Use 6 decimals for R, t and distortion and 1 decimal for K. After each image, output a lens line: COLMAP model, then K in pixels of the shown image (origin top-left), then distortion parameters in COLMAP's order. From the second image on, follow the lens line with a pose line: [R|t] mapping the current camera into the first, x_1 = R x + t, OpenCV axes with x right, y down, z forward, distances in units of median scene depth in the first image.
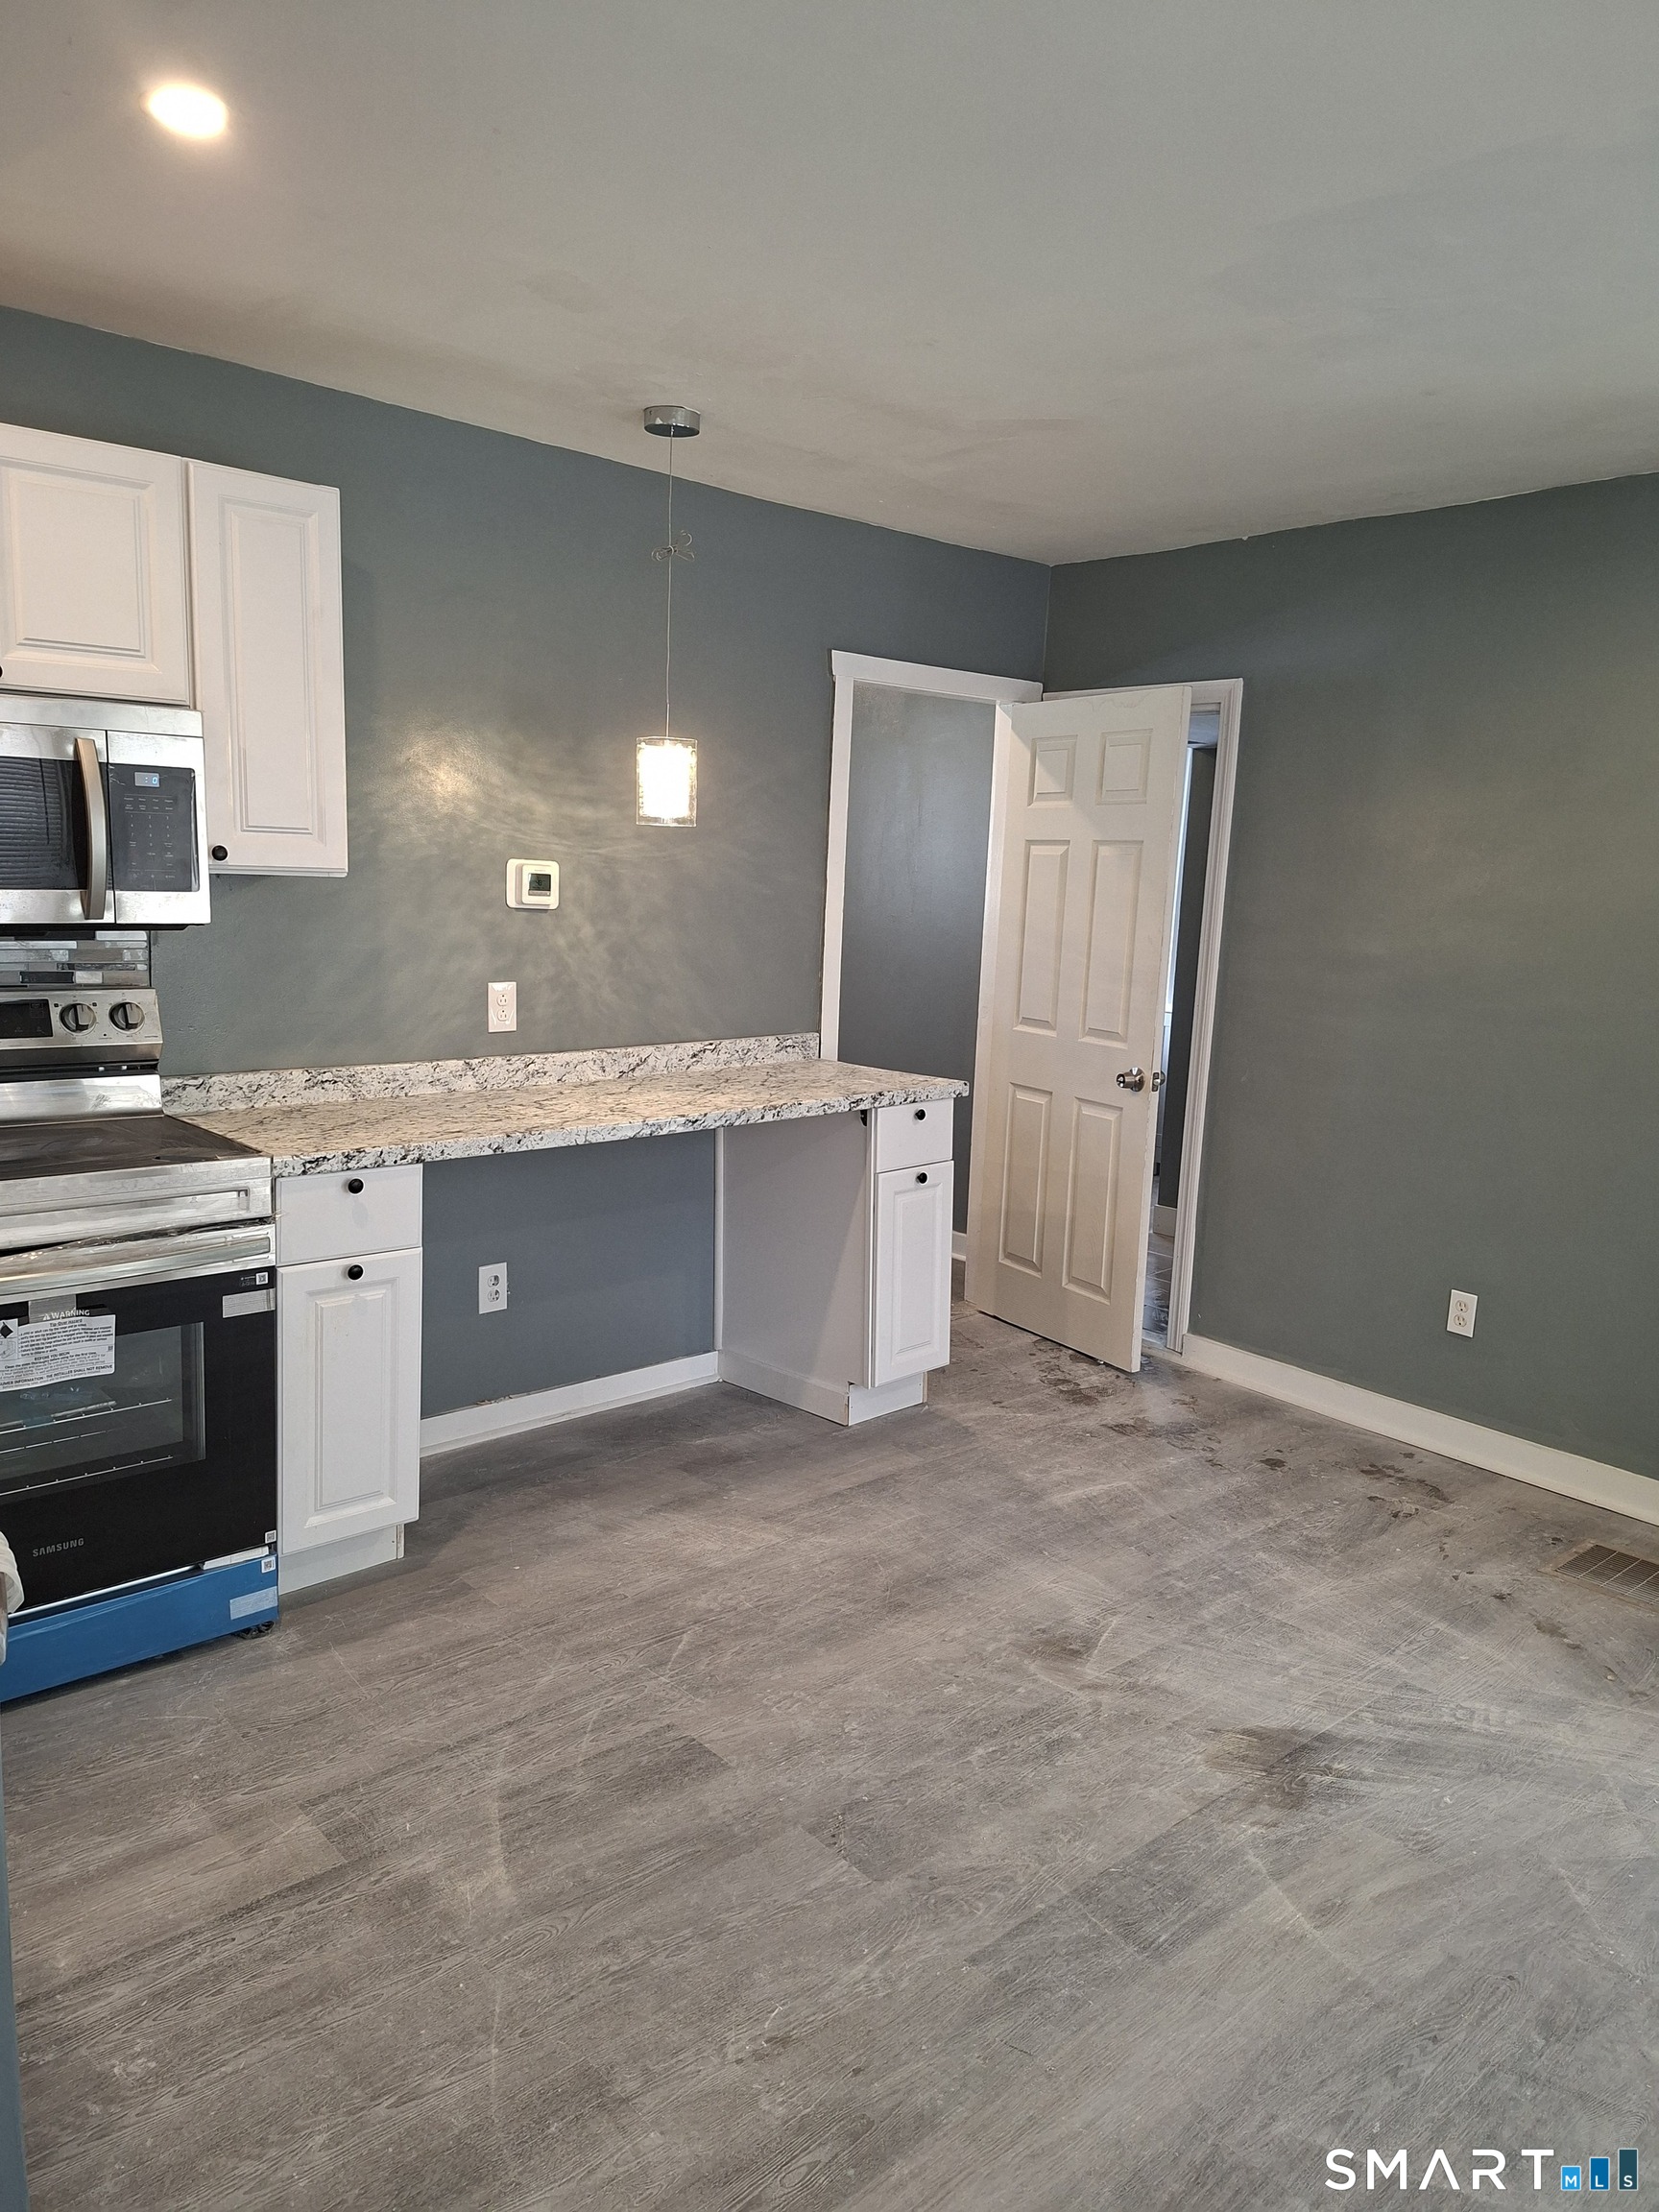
lens RADIAL K [[1489.9, 0, 799.9], [0, 1489.9, 1043.7], [0, 0, 1]] dist [0.124093, -0.124621]
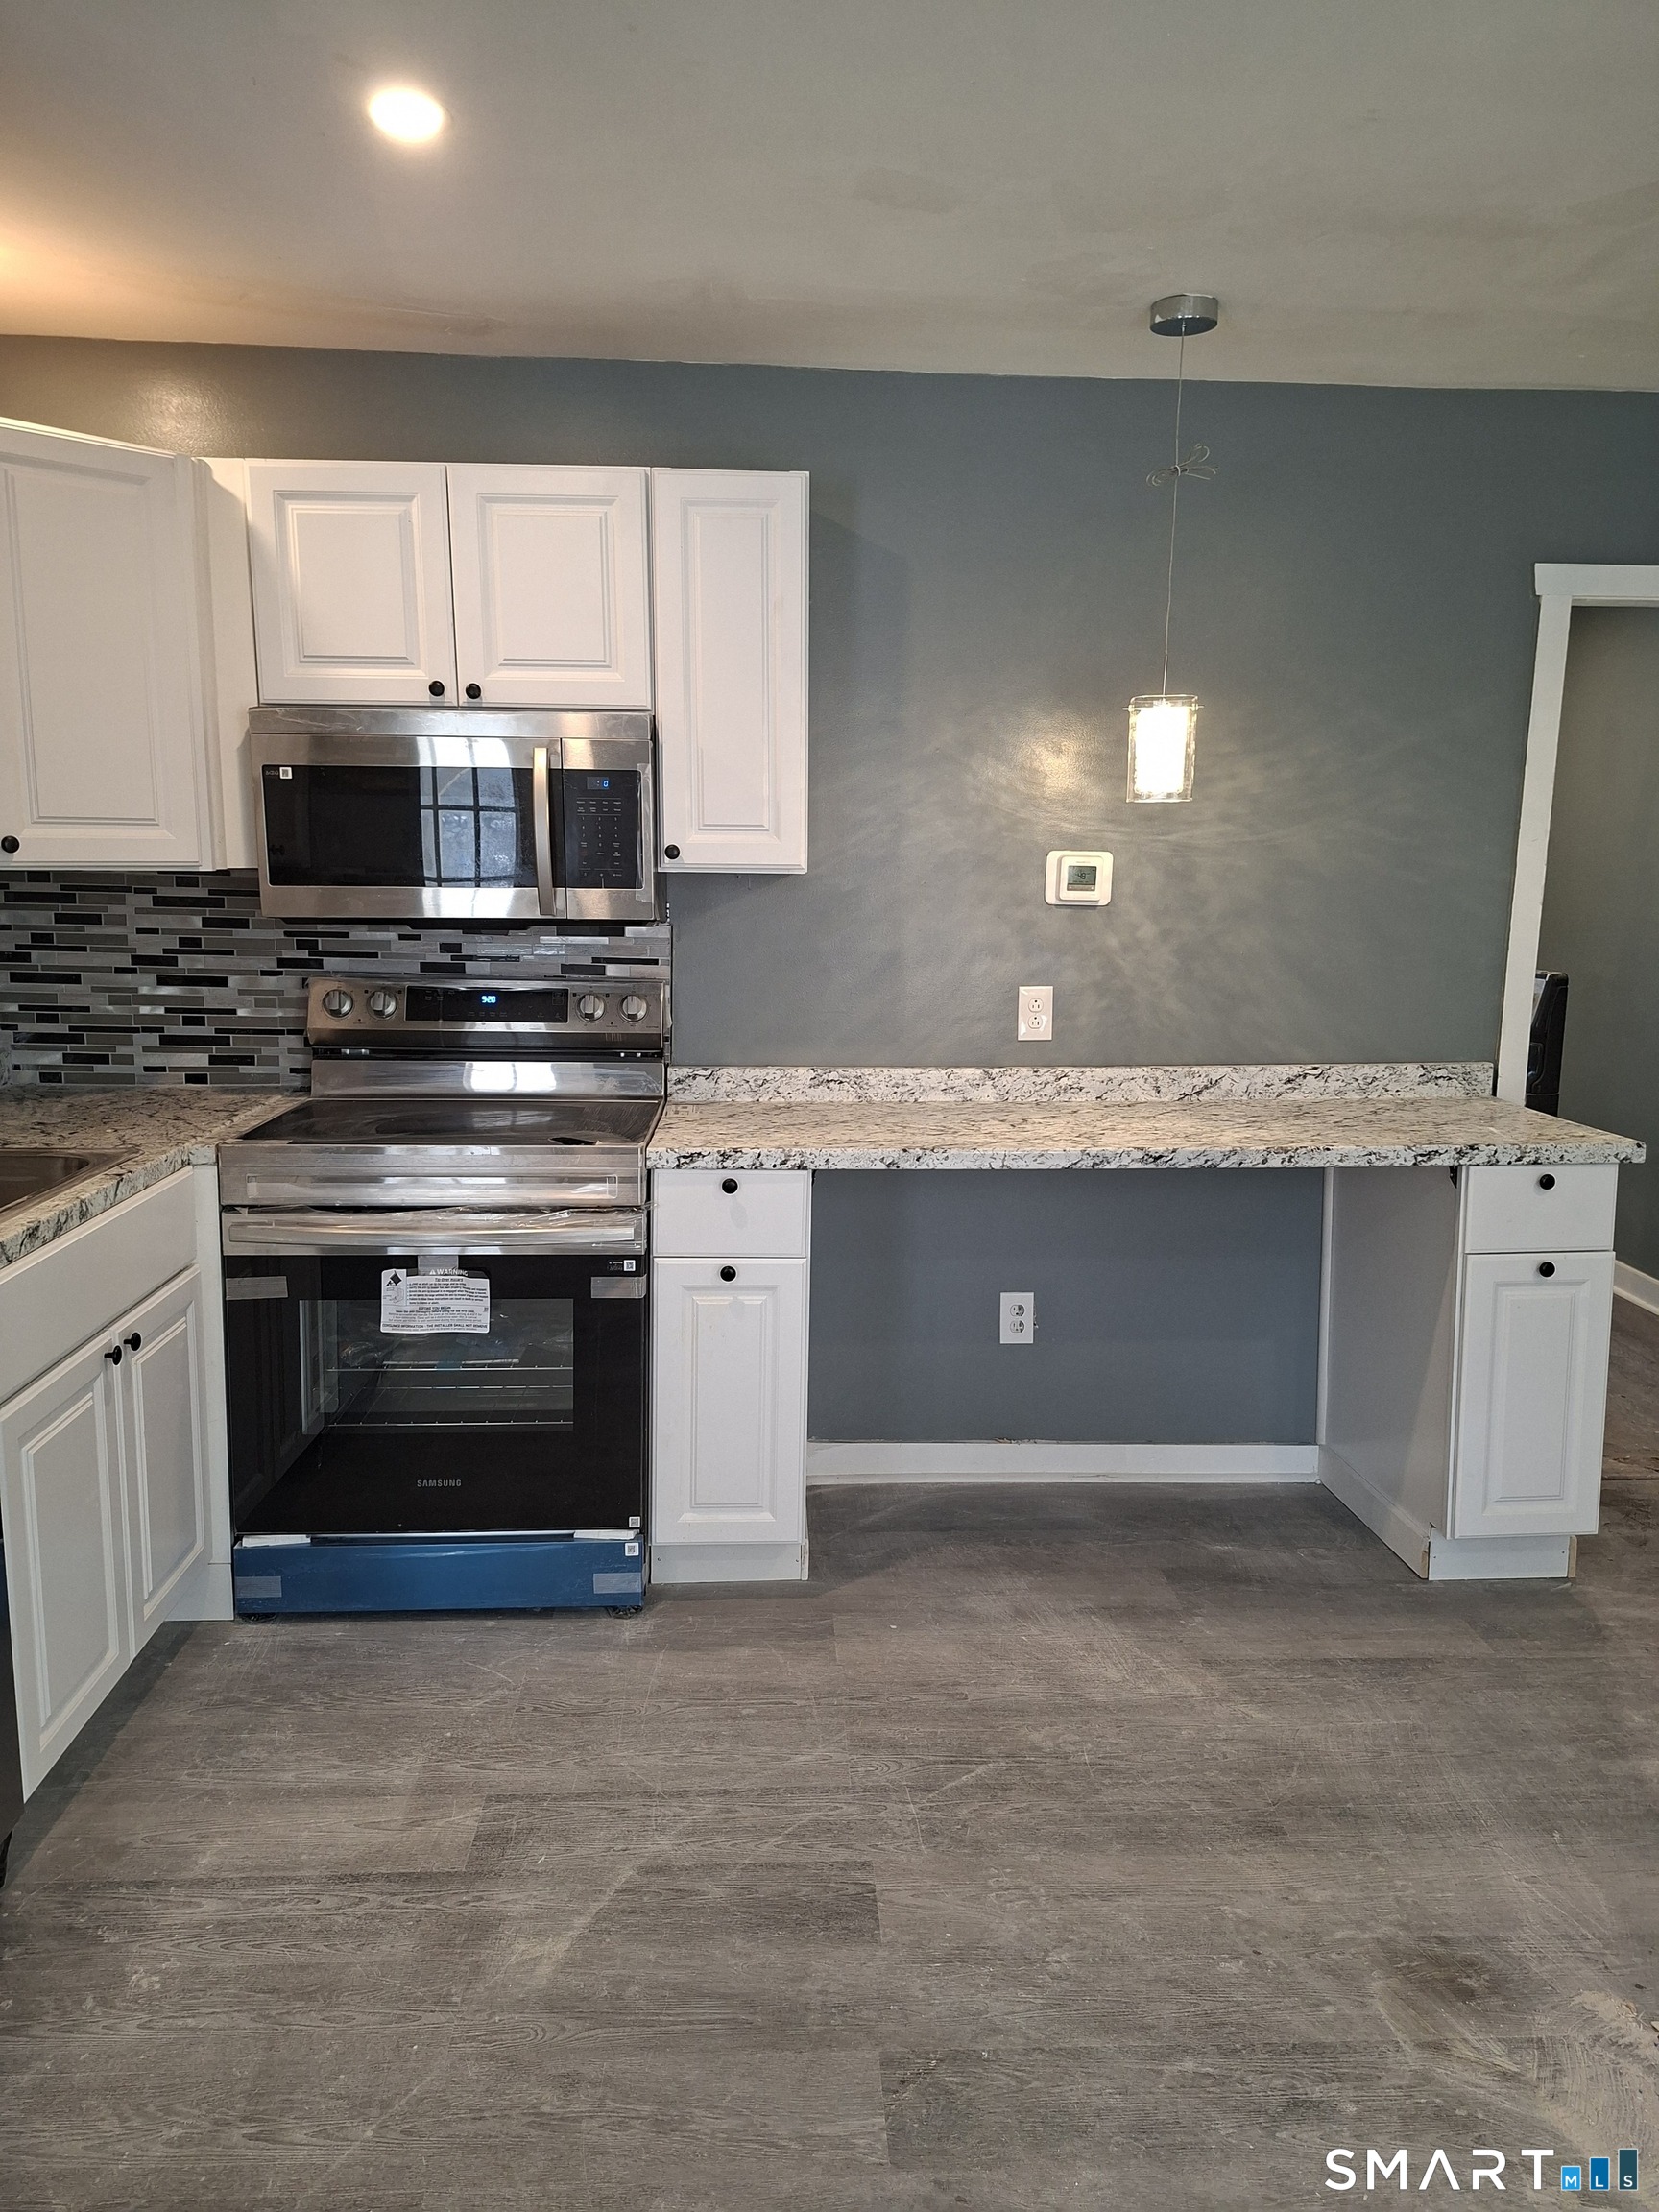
lens RADIAL K [[1489.9, 0, 799.9], [0, 1489.9, 1043.7], [0, 0, 1]] dist [0.124093, -0.124621]
pose [[0.789702, 0.048469, -0.611574, 0.302251], [-0.052718, 0.998548, 0.011065, -0.010336], [0.611222, 0.023503, 0.791110, 0.234945]]
